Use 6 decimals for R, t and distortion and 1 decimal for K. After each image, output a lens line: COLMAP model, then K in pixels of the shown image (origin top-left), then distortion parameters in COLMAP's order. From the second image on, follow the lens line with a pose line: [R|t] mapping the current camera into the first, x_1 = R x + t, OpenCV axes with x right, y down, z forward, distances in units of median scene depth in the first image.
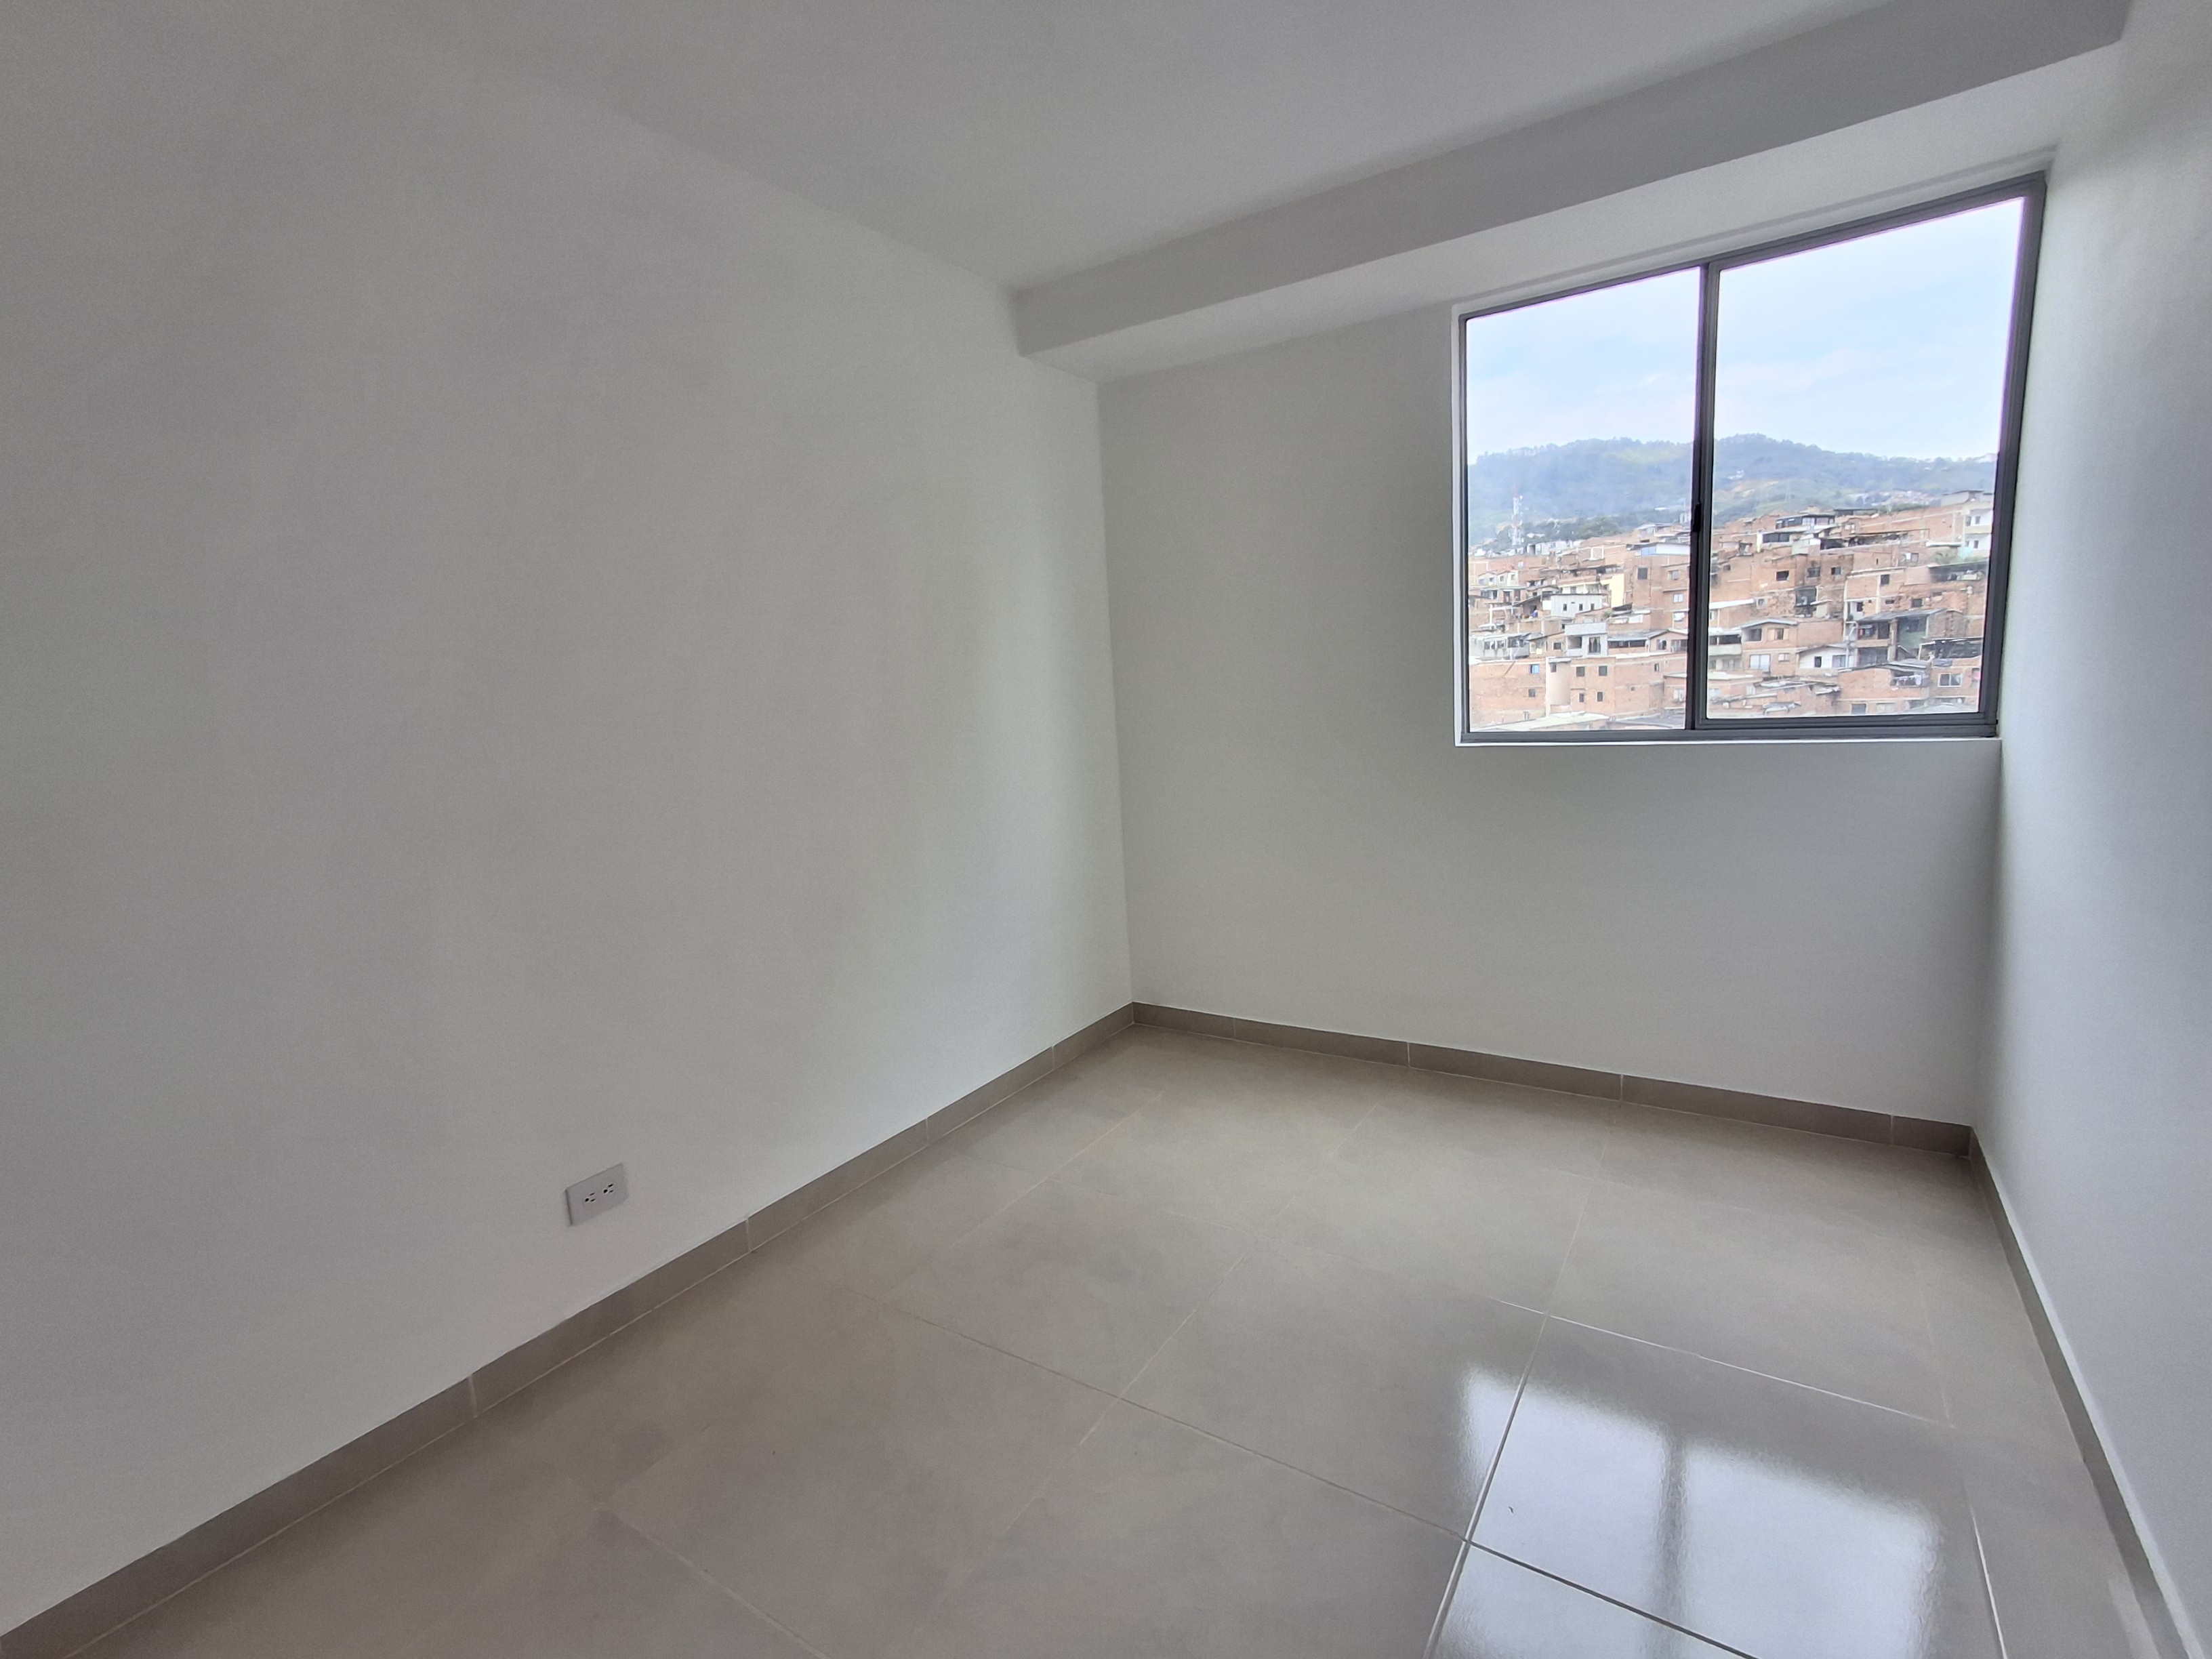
lens RADIAL K [[1002.4, 0, 1085.5], [0, 1002.4, 827.7], [0, 0, 1]] dist [-0.002731, 0.005140]
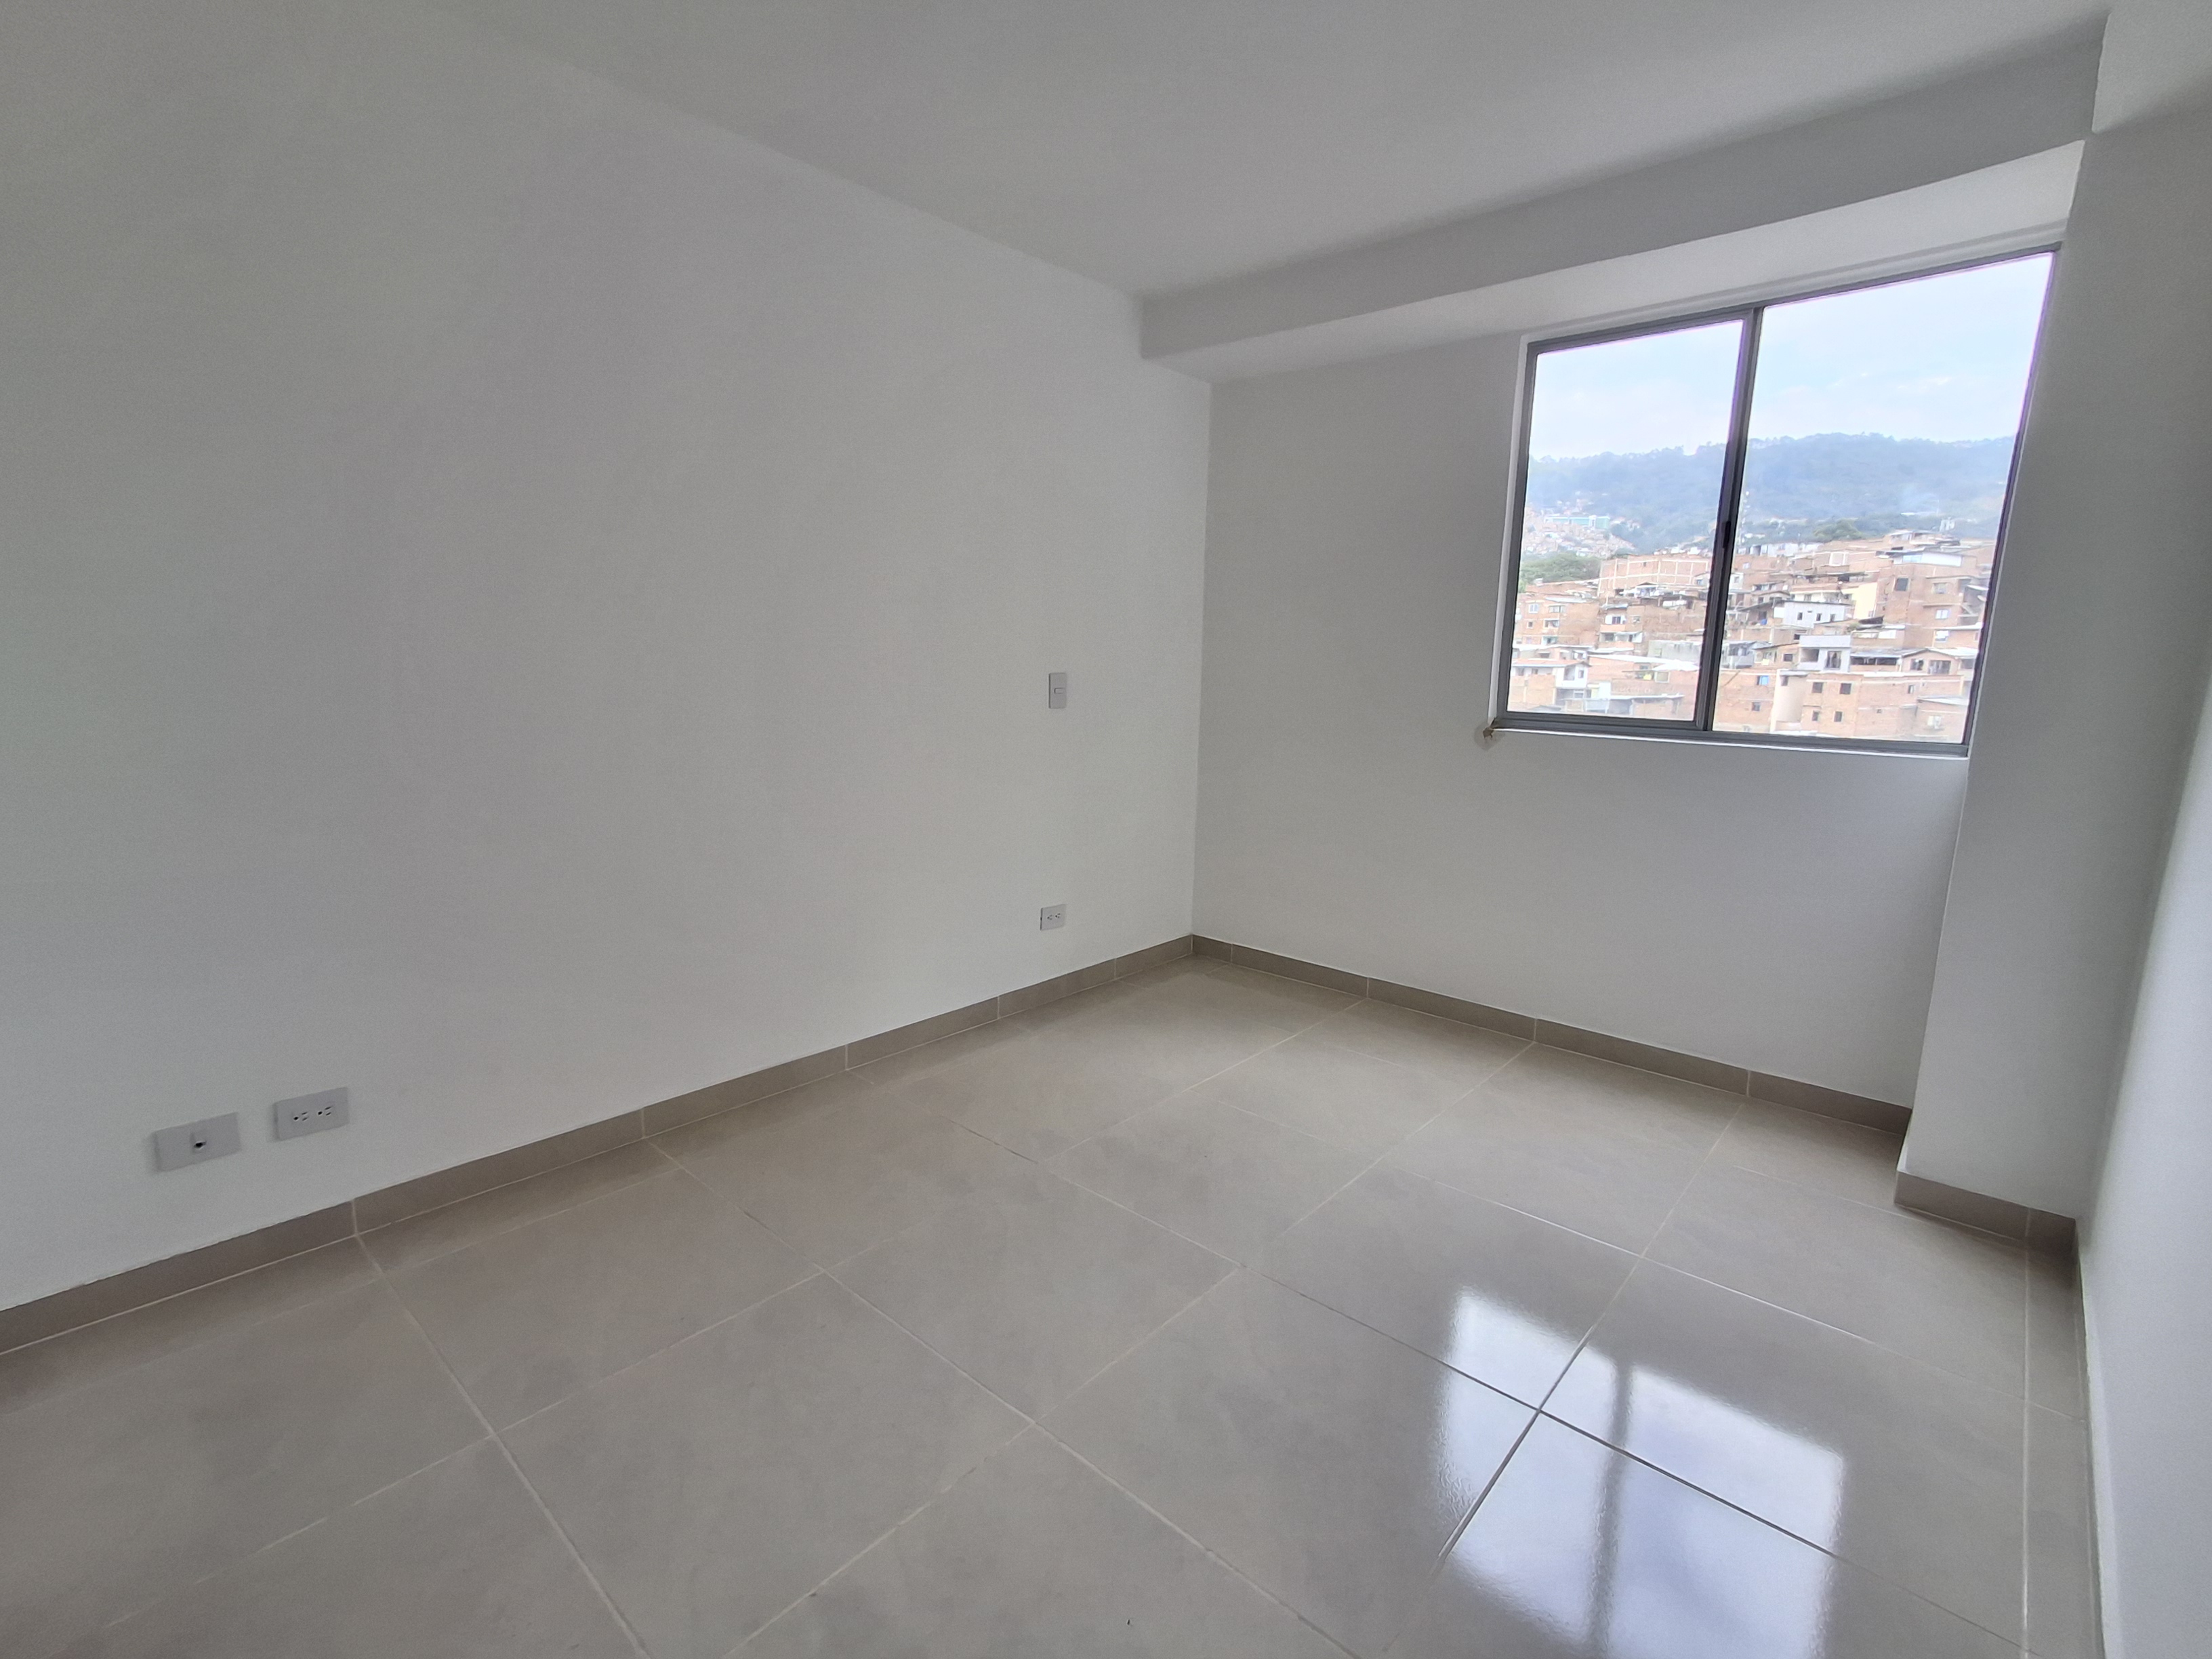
lens RADIAL K [[1002.4, 0, 1089.8], [0, 1002.4, 826.2], [0, 0, 1]] dist [-0.002731, 0.005140]
pose [[0.981205, 0.104465, -0.162246, 0.073383], [-0.099807, 0.994333, 0.036623, 0.016462], [0.165152, -0.019741, 0.986070, -0.096242]]
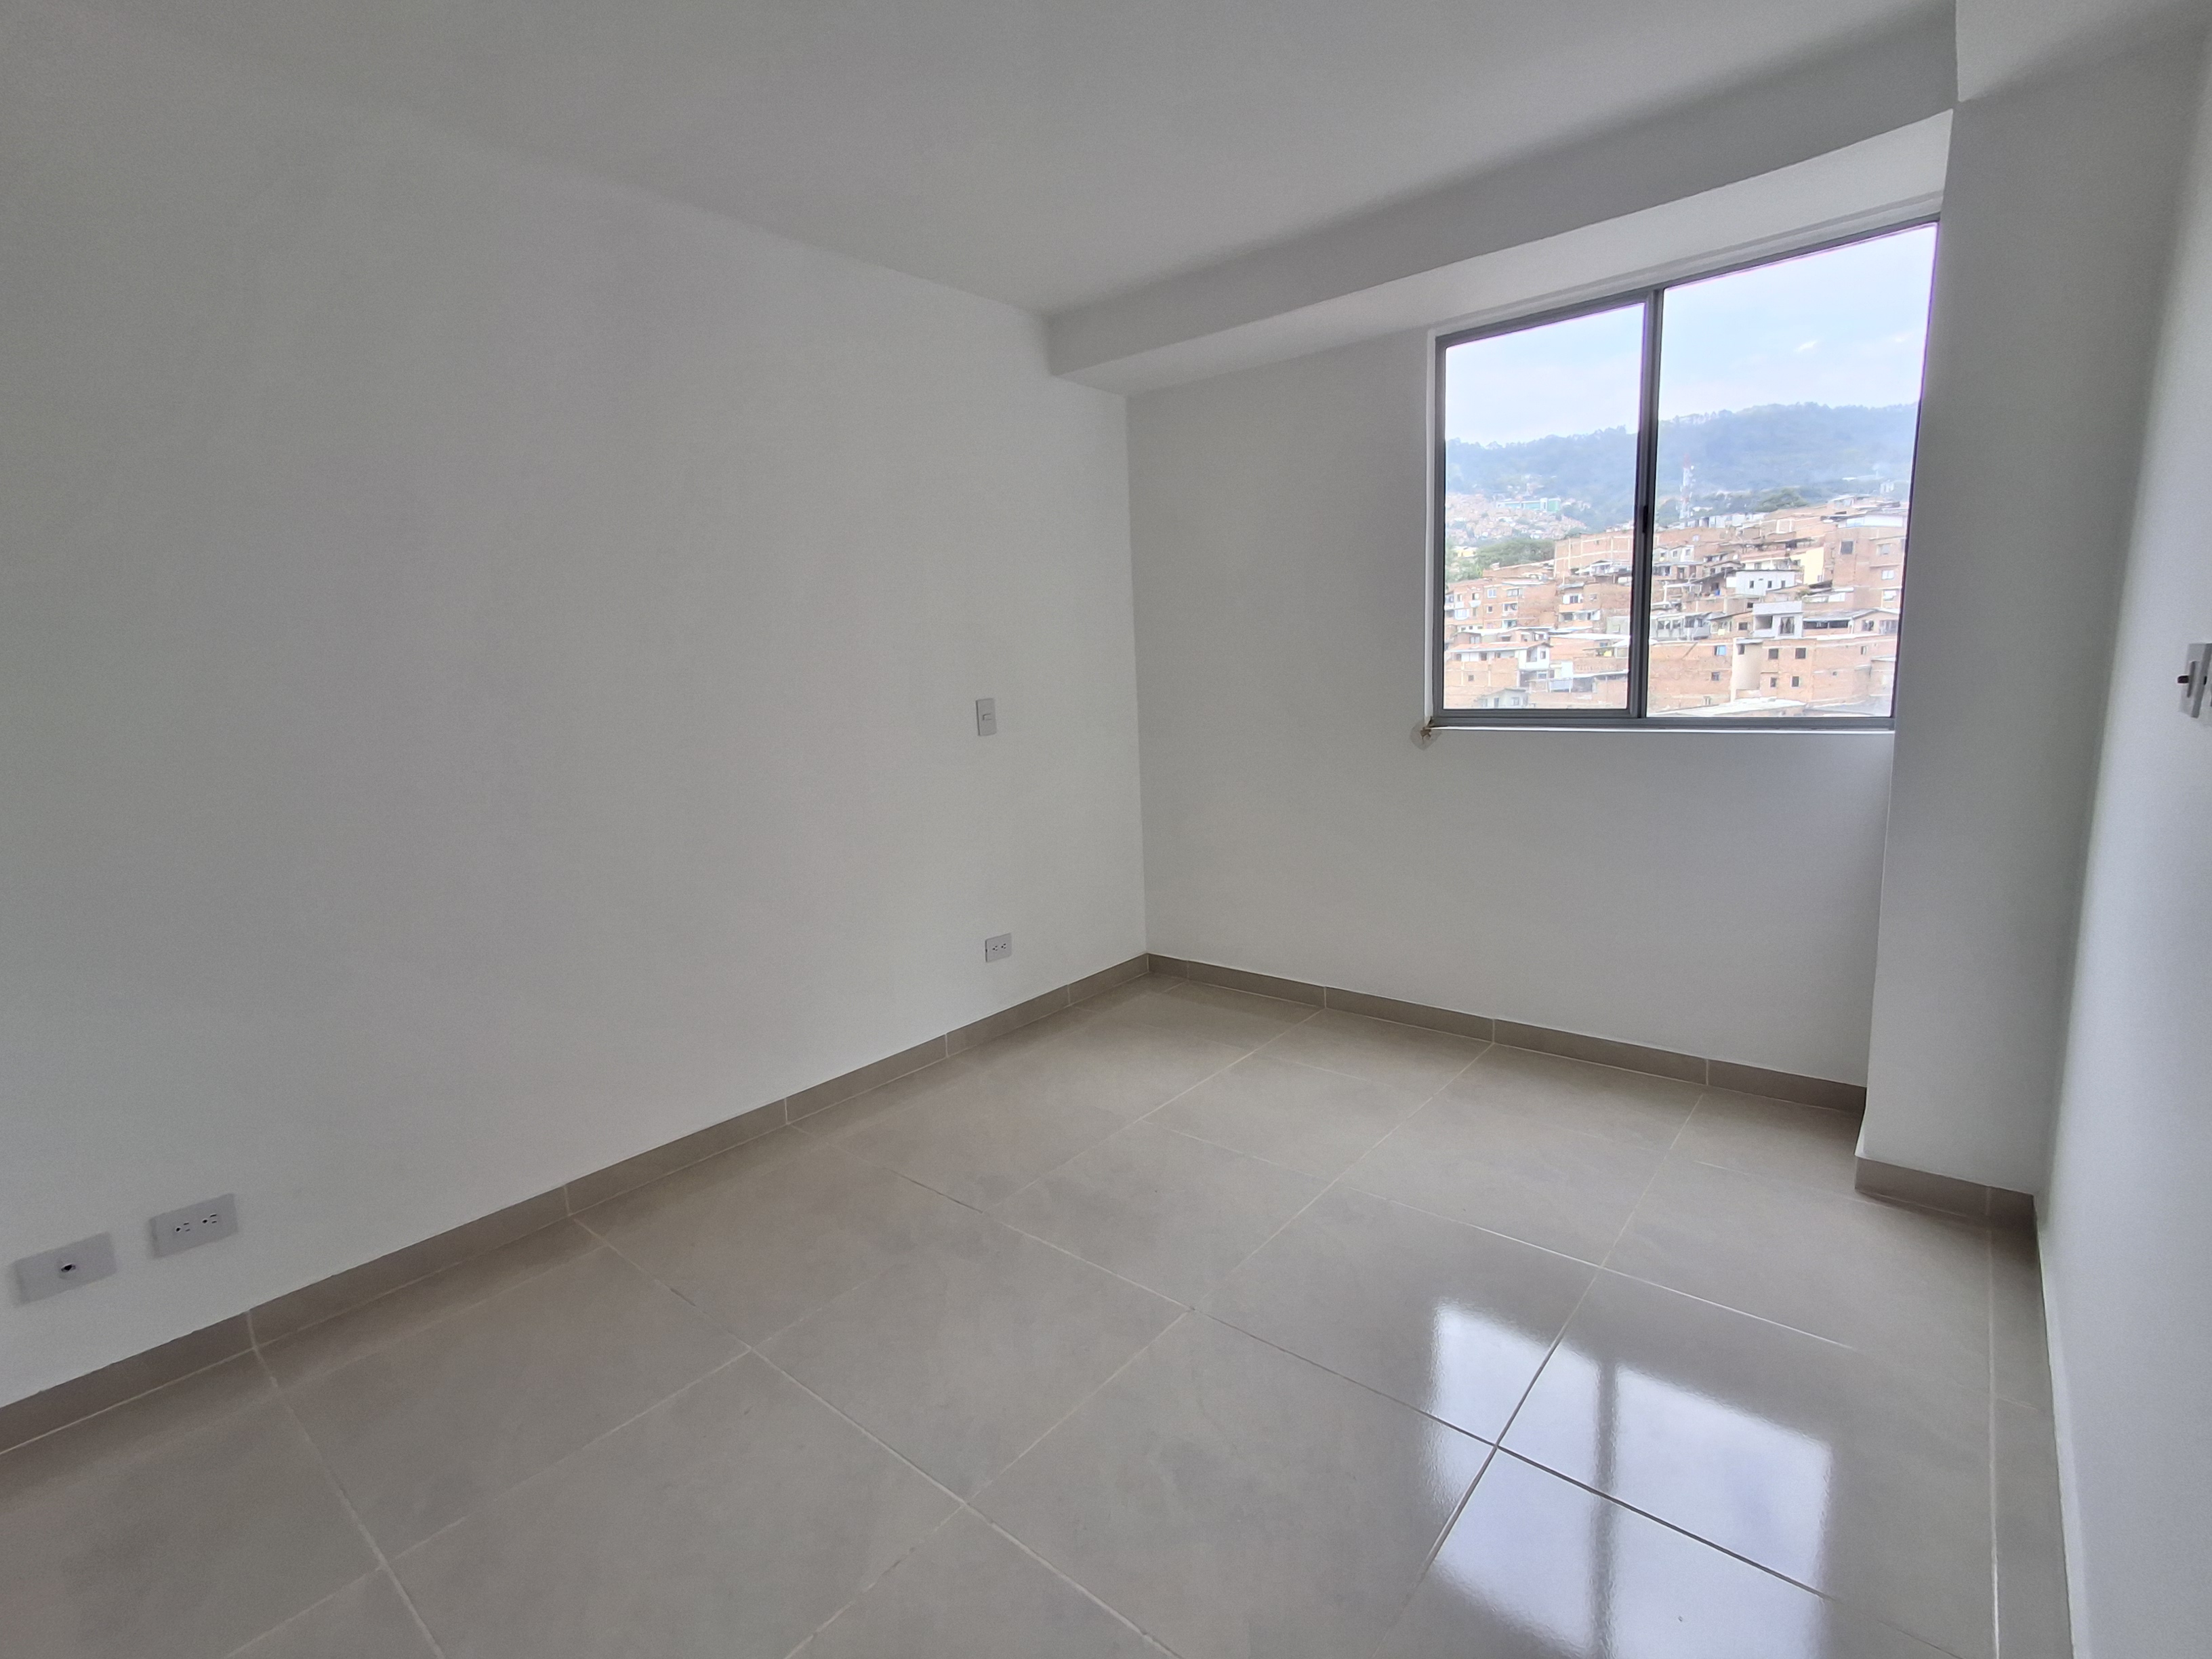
lens RADIAL K [[1002.4, 0, 1088.6], [0, 1002.4, 824.0], [0, 0, 1]] dist [-0.002731, 0.005140]
pose [[0.988875, 0.036669, -0.144160, 0.094610], [-0.033698, 0.999167, 0.022997, 0.006624], [0.144883, -0.017883, 0.989287, -0.080419]]
